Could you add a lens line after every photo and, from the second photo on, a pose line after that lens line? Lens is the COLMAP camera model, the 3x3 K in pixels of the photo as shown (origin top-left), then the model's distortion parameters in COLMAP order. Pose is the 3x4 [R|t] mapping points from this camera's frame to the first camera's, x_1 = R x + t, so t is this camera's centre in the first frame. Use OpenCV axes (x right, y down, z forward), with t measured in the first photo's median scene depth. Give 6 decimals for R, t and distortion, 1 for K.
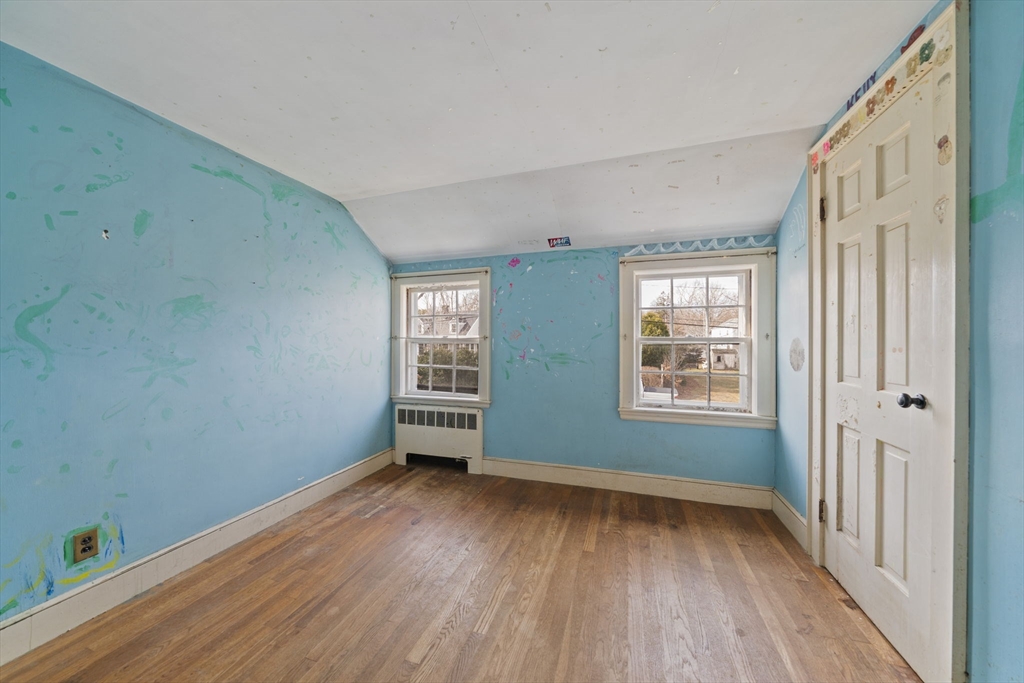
lens RADIAL K [[352.4, 0, 513.6], [0, 352.4, 343.3], [0, 0, 1]] dist [-0.005709, -0.000139]
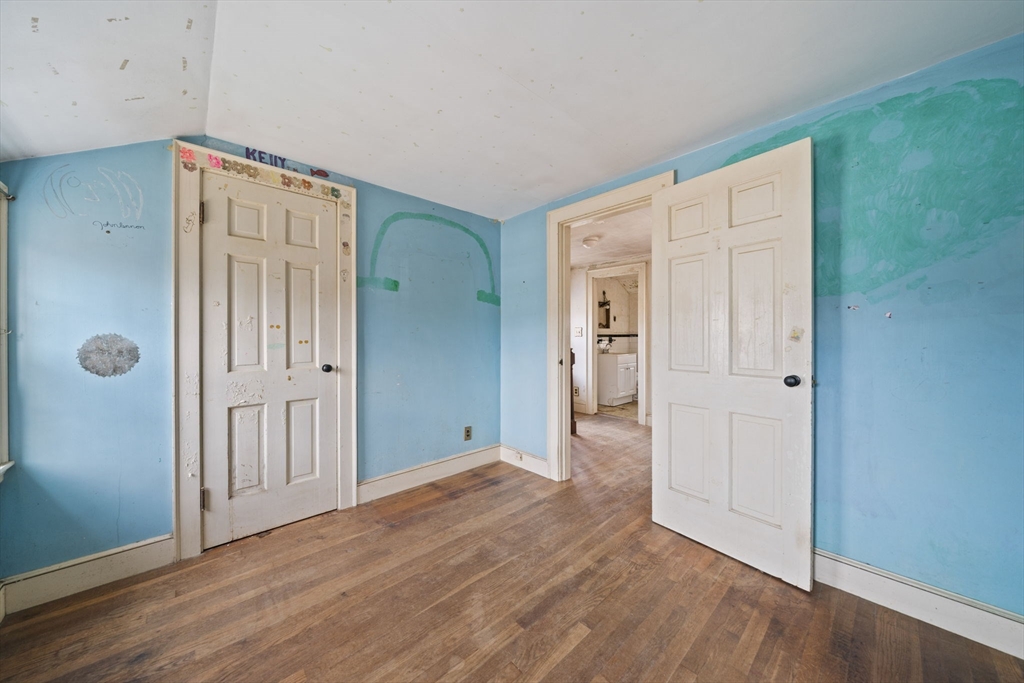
lens RADIAL K [[352.4, 0, 513.6], [0, 352.4, 343.3], [0, 0, 1]] dist [-0.005709, -0.000139]
pose [[-0.877899, -0.004581, 0.478823, -0.203791], [0.010856, 0.999507, 0.029466, -0.004734], [-0.478722, 0.031067, -0.877417, 0.677124]]
